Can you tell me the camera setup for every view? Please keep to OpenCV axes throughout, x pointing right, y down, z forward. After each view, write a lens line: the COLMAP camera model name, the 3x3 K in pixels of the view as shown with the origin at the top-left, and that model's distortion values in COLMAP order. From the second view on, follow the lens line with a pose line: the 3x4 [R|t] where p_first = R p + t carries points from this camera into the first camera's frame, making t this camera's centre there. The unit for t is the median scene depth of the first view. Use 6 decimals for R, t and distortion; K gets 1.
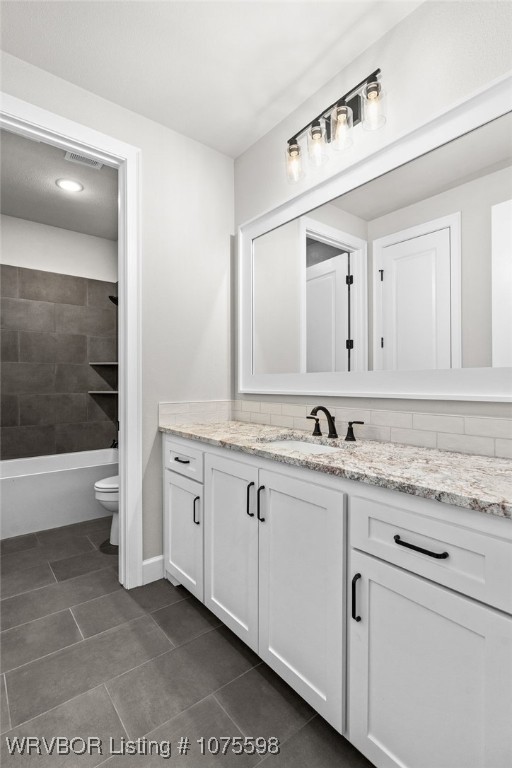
lens RADIAL K [[363.1, 0, 255.2], [0, 363.1, 377.3], [0, 0, 1]] dist [-0.002828, 0.000710]
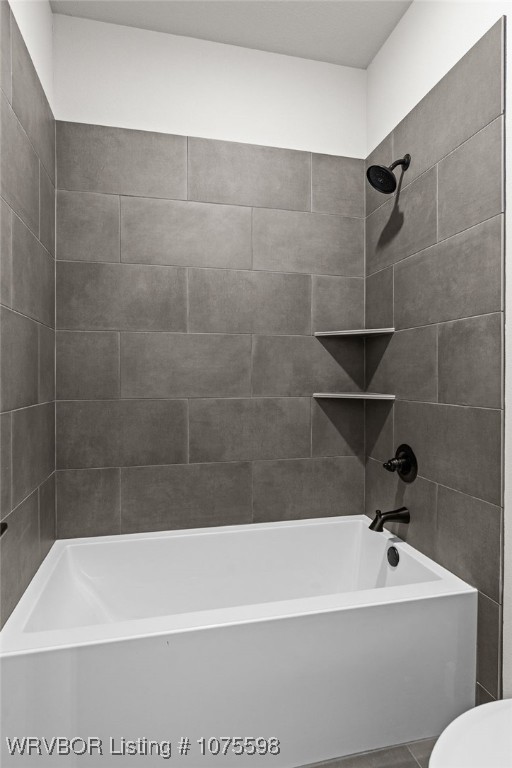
lens RADIAL K [[417.6, 0, 263.0], [0, 417.6, 363.1], [0, 0, 1]] dist [-0.007569, 0.004564]
pose [[0.918466, -0.007138, -0.395436, -0.318446], [0.002575, 0.999924, -0.012067, 0.006079], [0.395492, 0.010065, 0.918414, 0.496273]]
